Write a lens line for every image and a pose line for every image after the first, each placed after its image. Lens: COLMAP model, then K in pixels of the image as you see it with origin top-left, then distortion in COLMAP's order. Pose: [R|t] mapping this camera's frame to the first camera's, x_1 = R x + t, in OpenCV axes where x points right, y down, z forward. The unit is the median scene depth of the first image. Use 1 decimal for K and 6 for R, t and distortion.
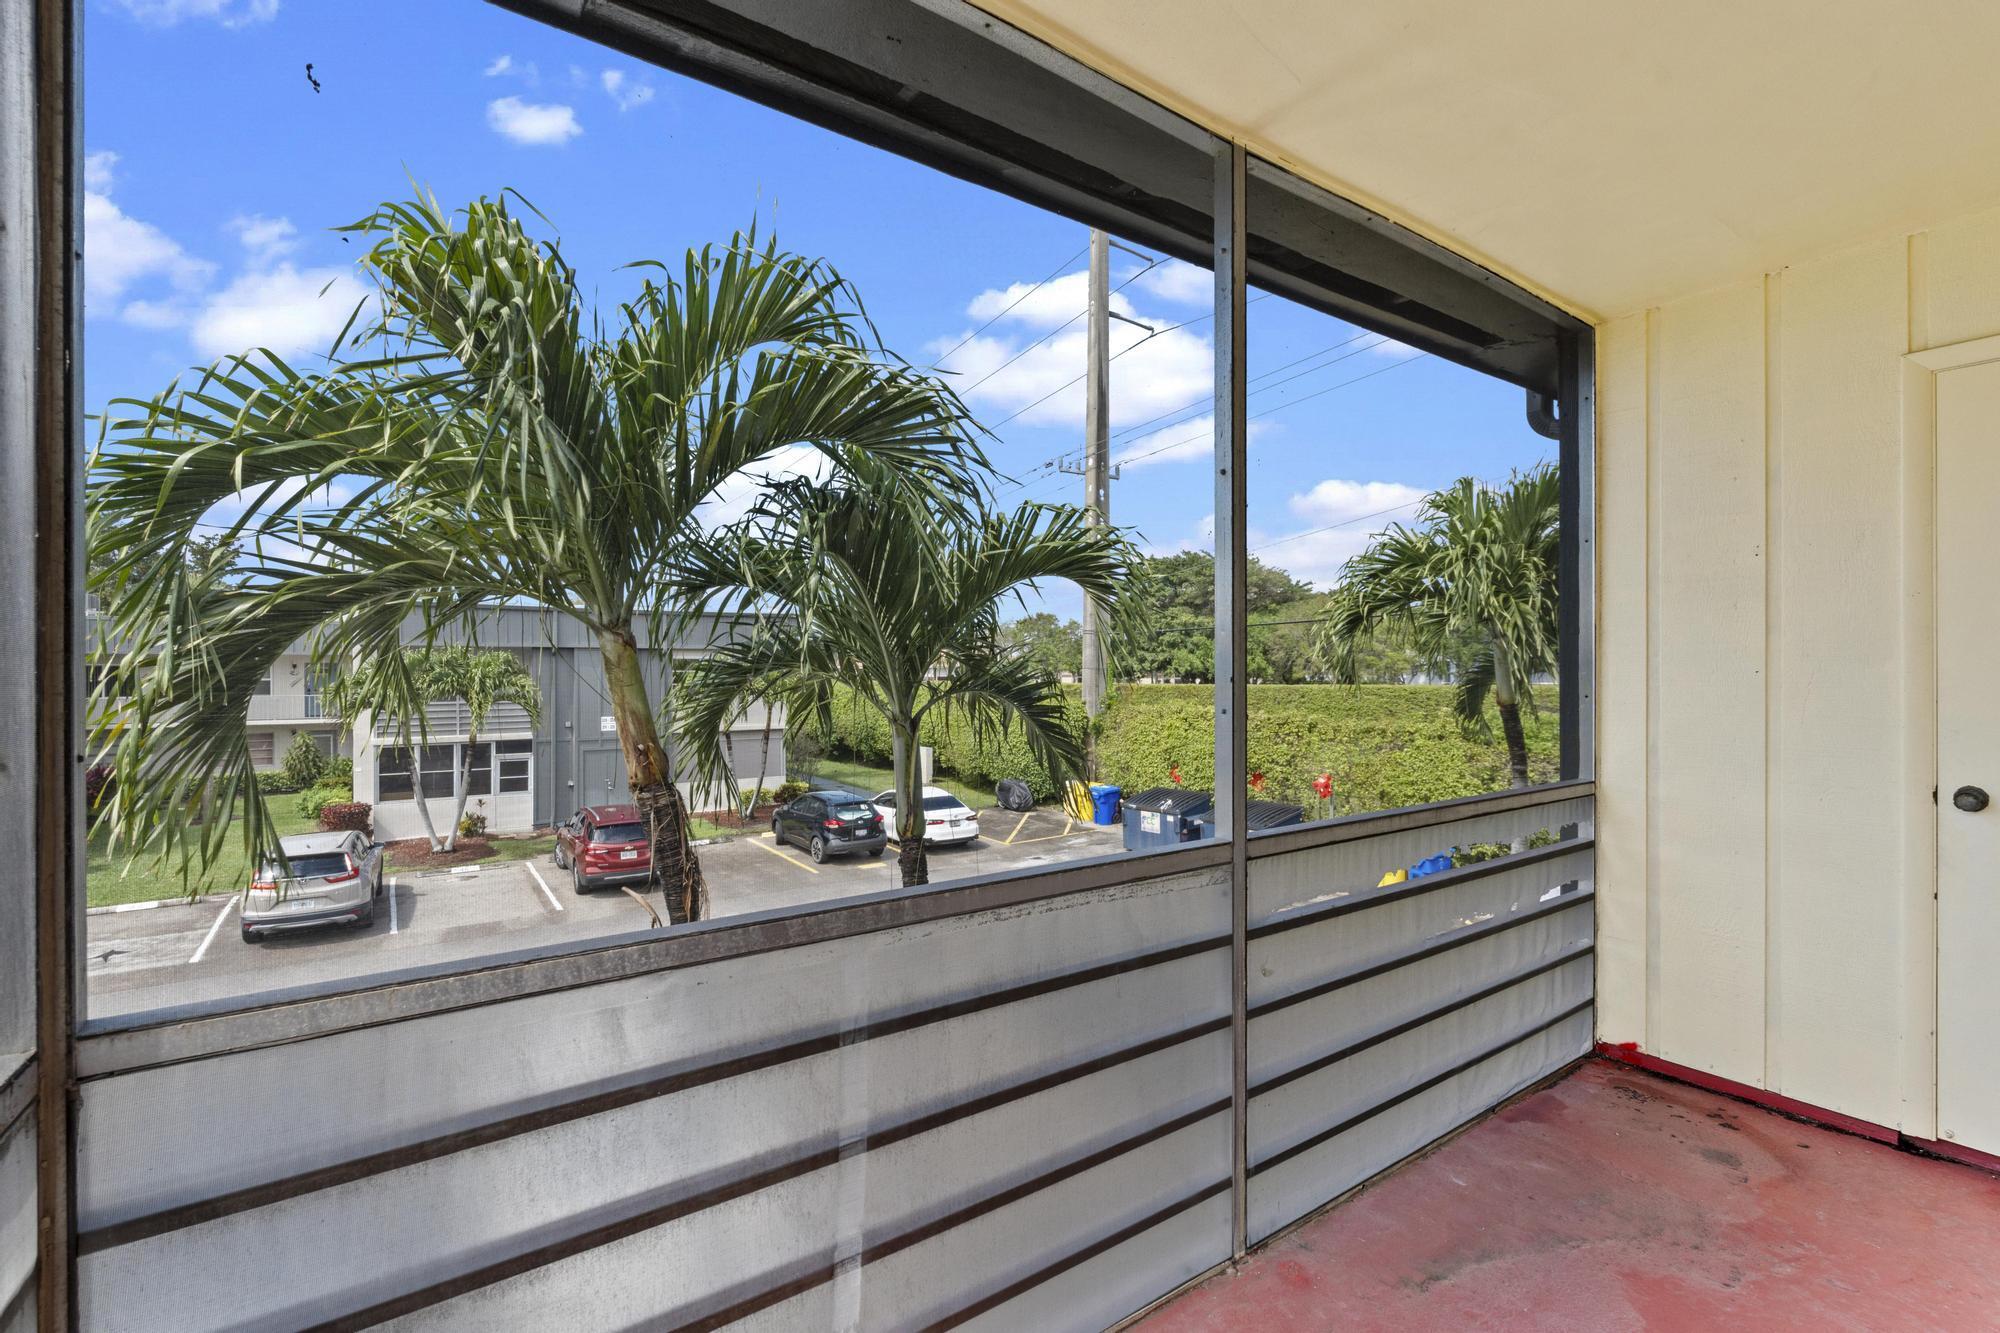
lens RADIAL K [[877.7, 0, 1012.3], [0, 877.7, 671.4], [0, 0, 1]] dist [-0.004293, 0.000644]
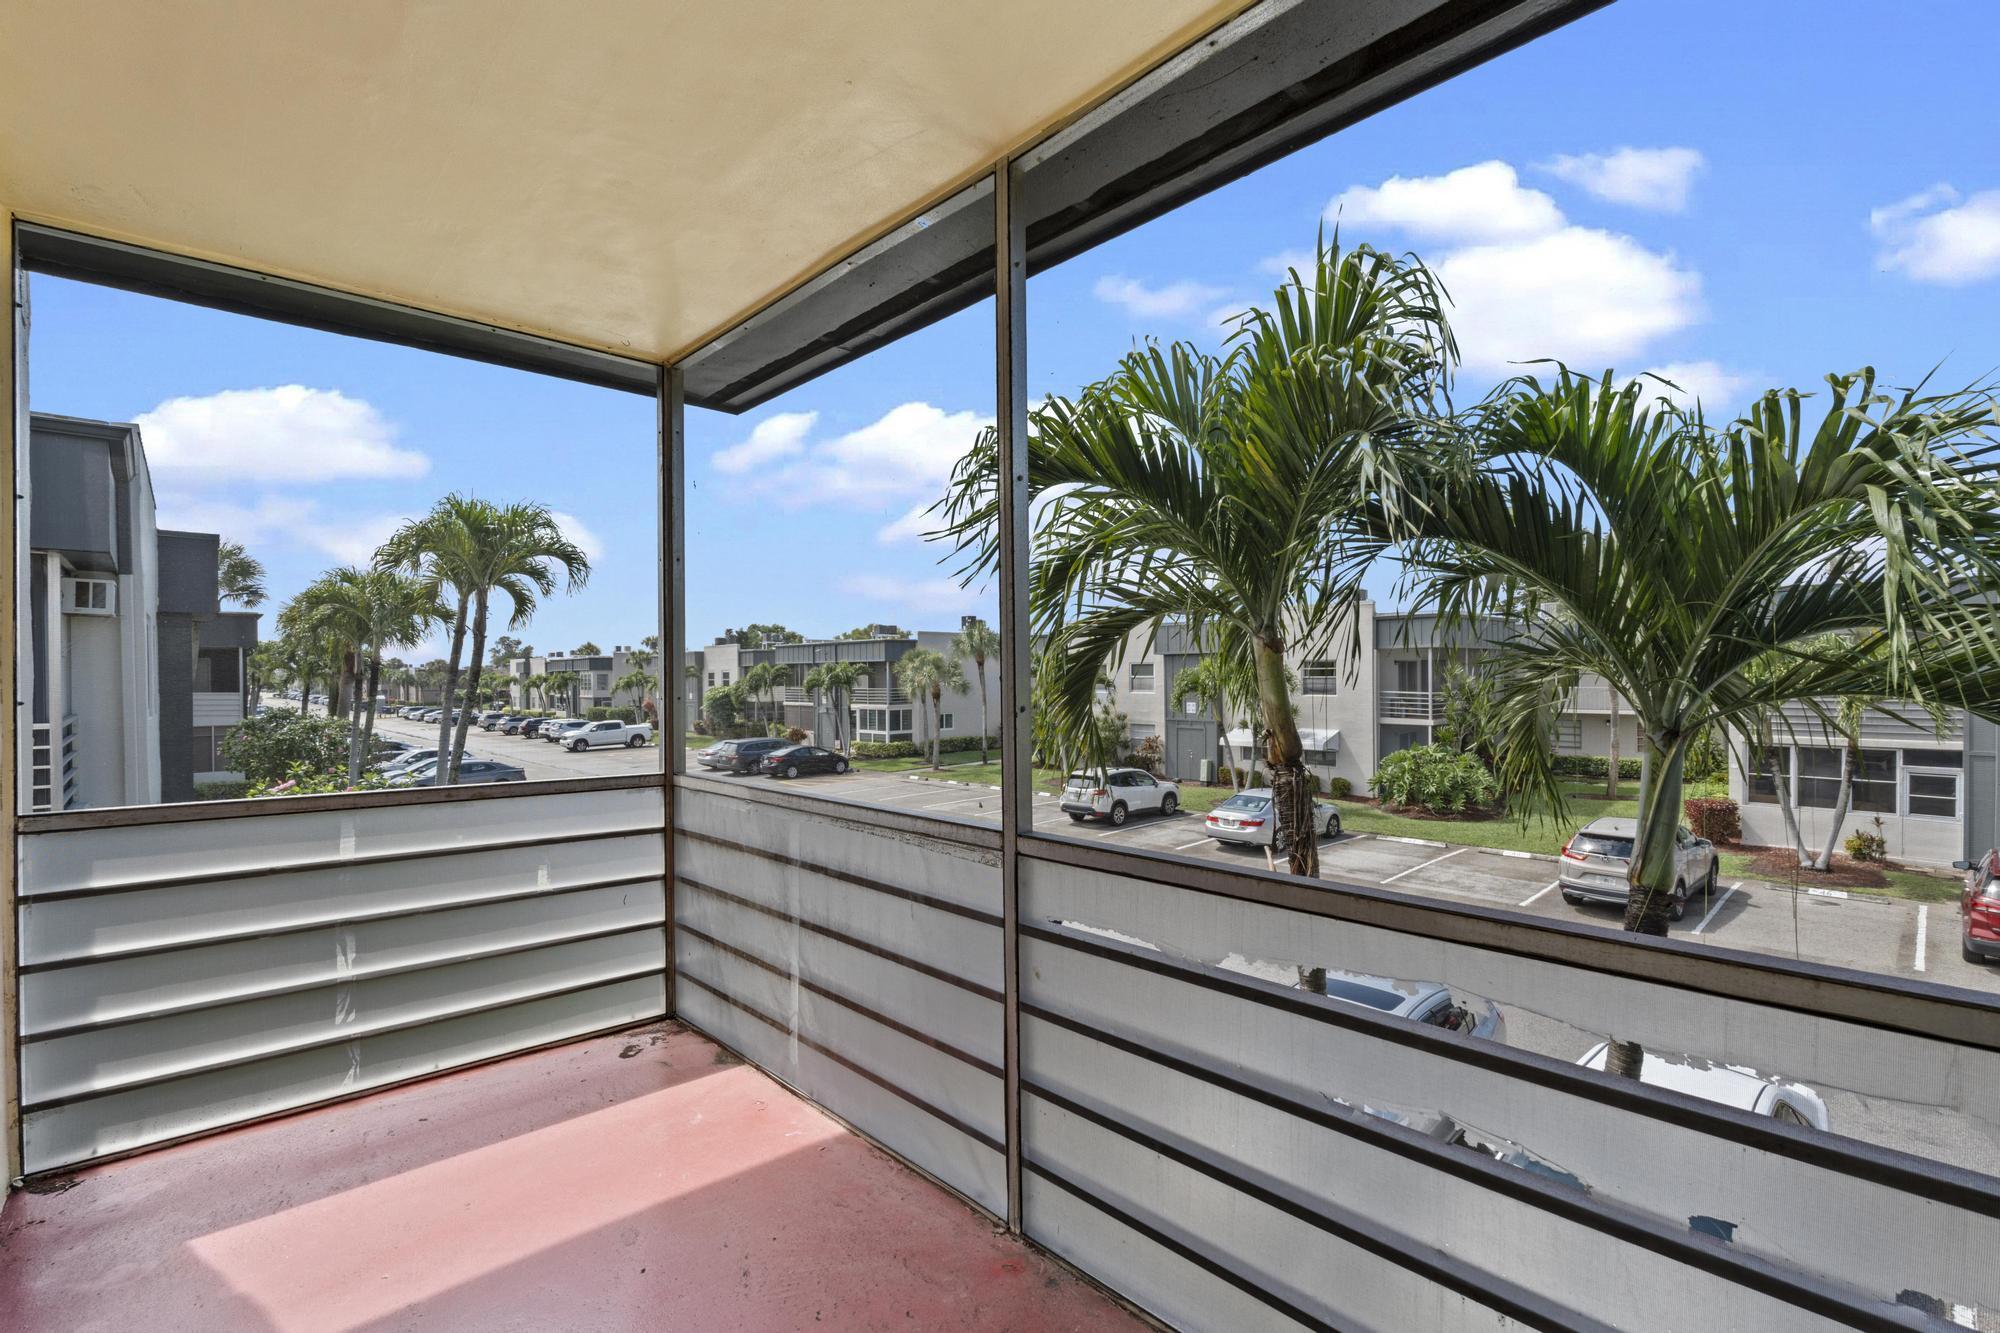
lens RADIAL K [[877.7, 0, 985.0], [0, 877.7, 685.2], [0, 0, 1]] dist [-0.004293, 0.000644]
pose [[0.141683, 0.013407, -0.989821, 0.142162], [0.011017, 0.999825, 0.015119, 0.000212], [0.989851, -0.013047, 0.141511, 0.091780]]
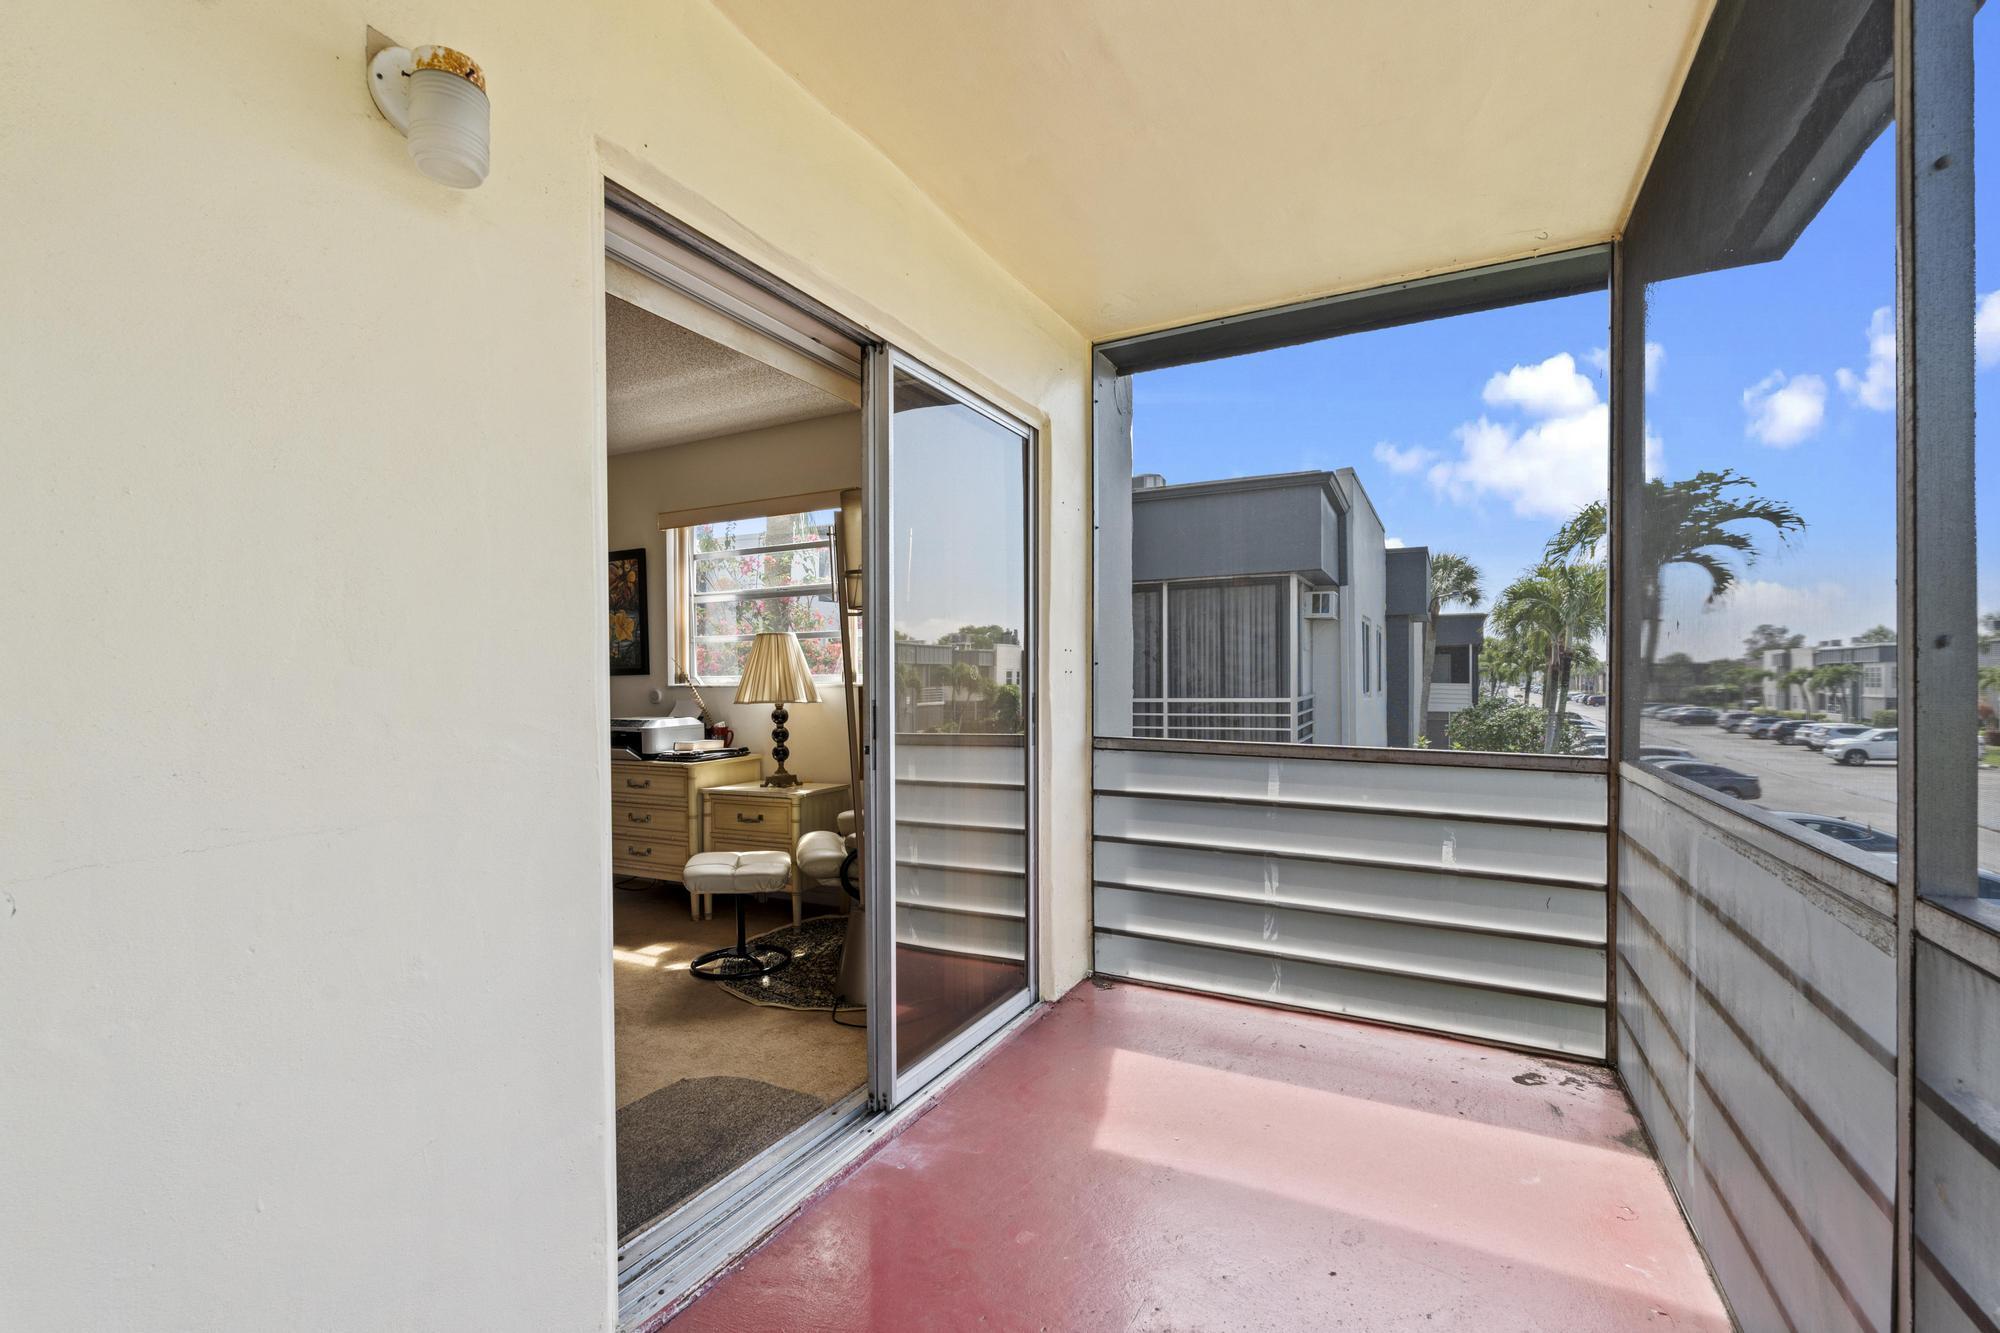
lens RADIAL K [[877.7, 0, 992.4], [0, 877.7, 689.7], [0, 0, 1]] dist [-0.004293, 0.000644]
pose [[-0.883779, 0.014441, -0.467681, 0.108291], [0.011225, 0.999890, 0.009663, 0.007005], [0.467769, 0.003290, -0.883844, 0.133305]]
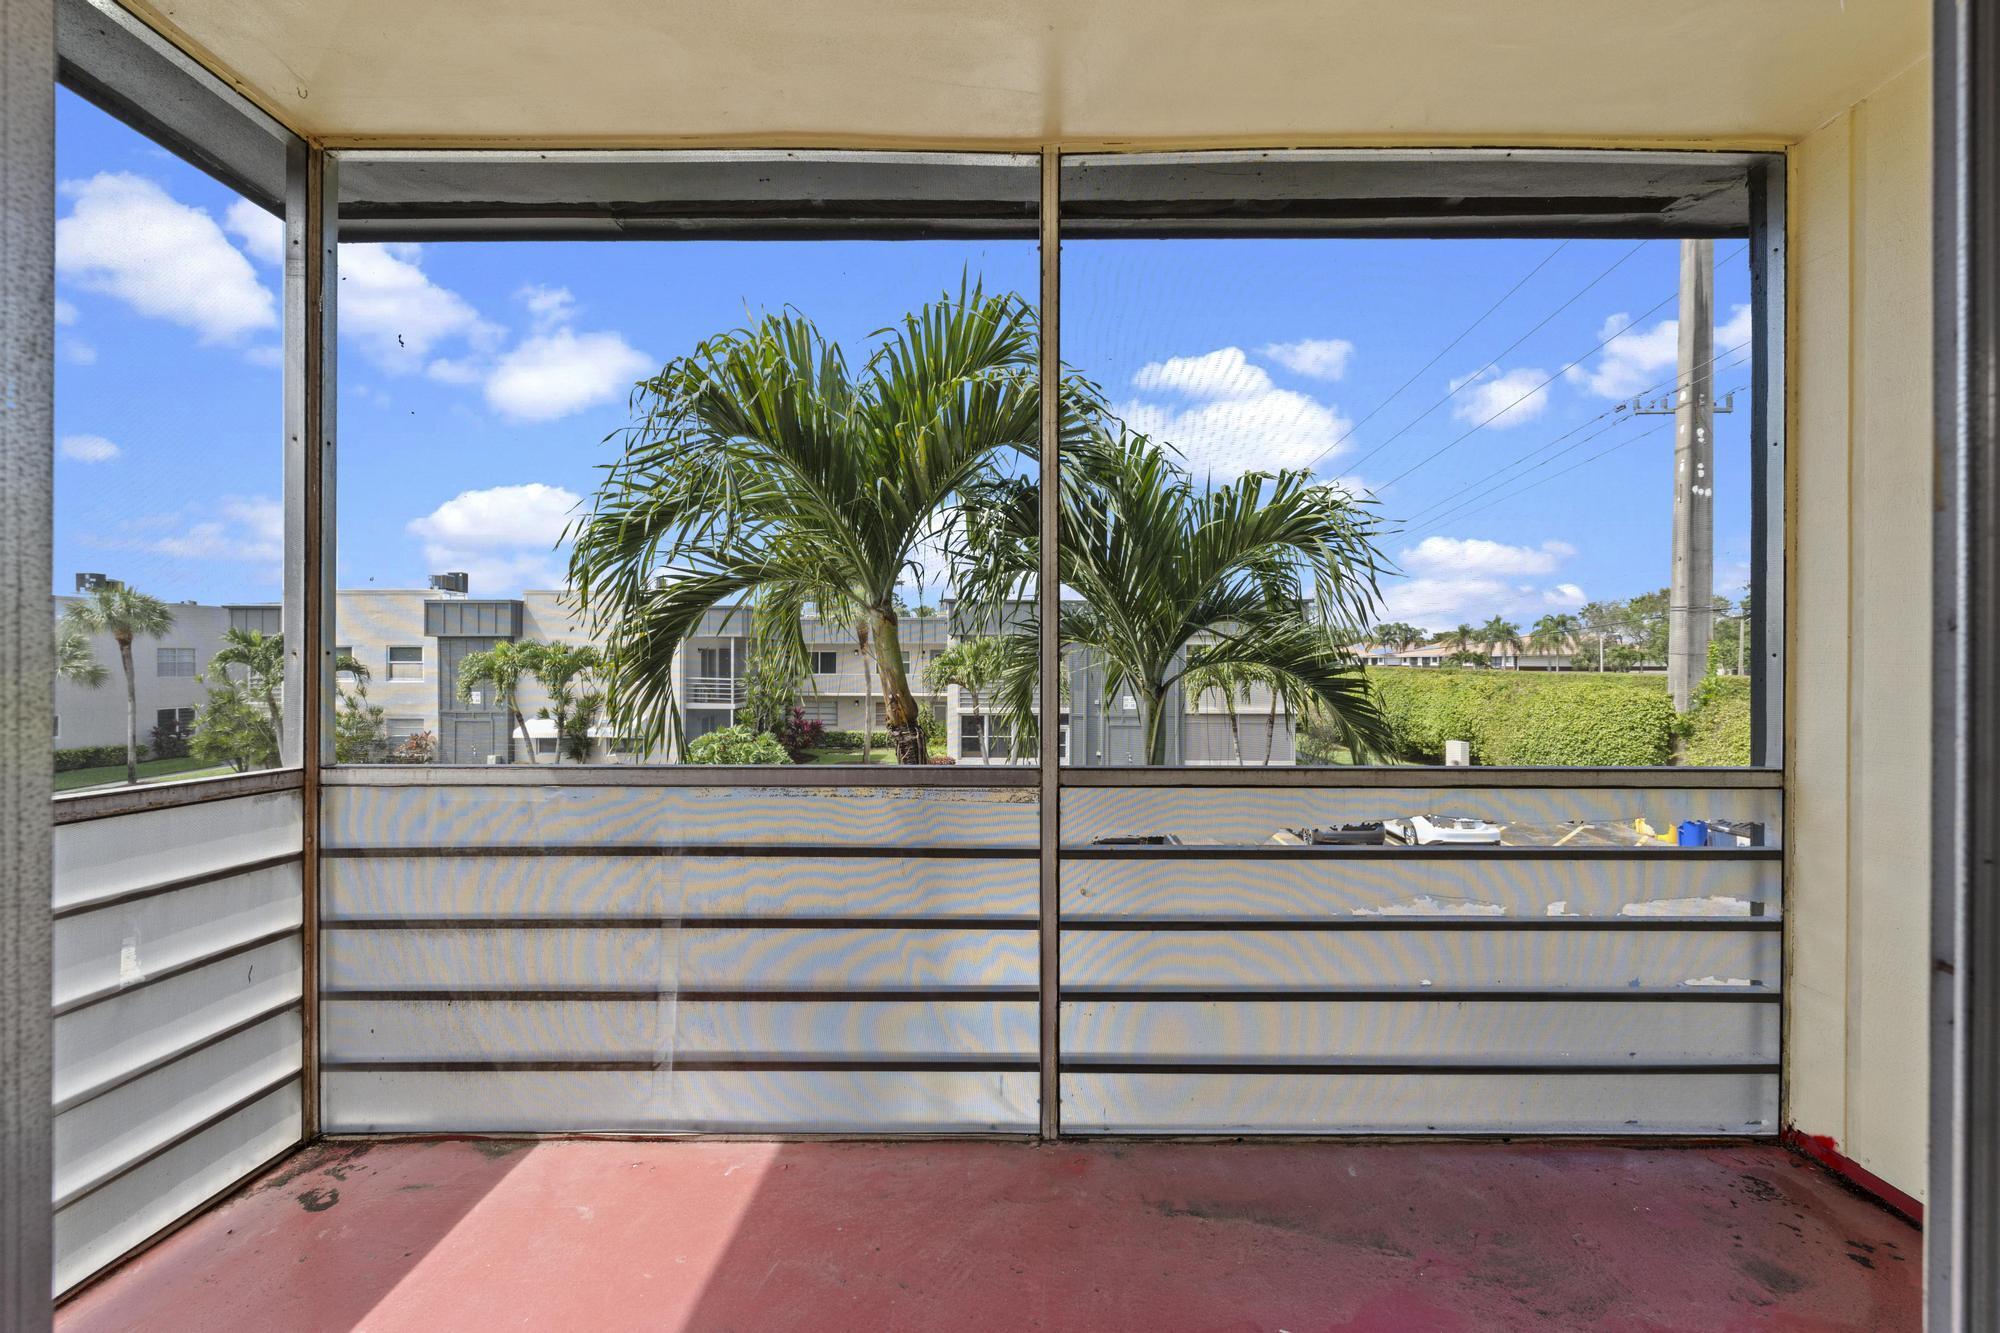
lens RADIAL K [[877.7, 0, 1010.6], [0, 877.7, 658.8], [0, 0, 1]] dist [-0.004293, 0.000644]
pose [[0.819504, 0.002435, -0.573069, 0.096626], [-0.001980, 0.999997, 0.001418, 0.005612], [0.573071, -0.000027, 0.819506, 0.005173]]
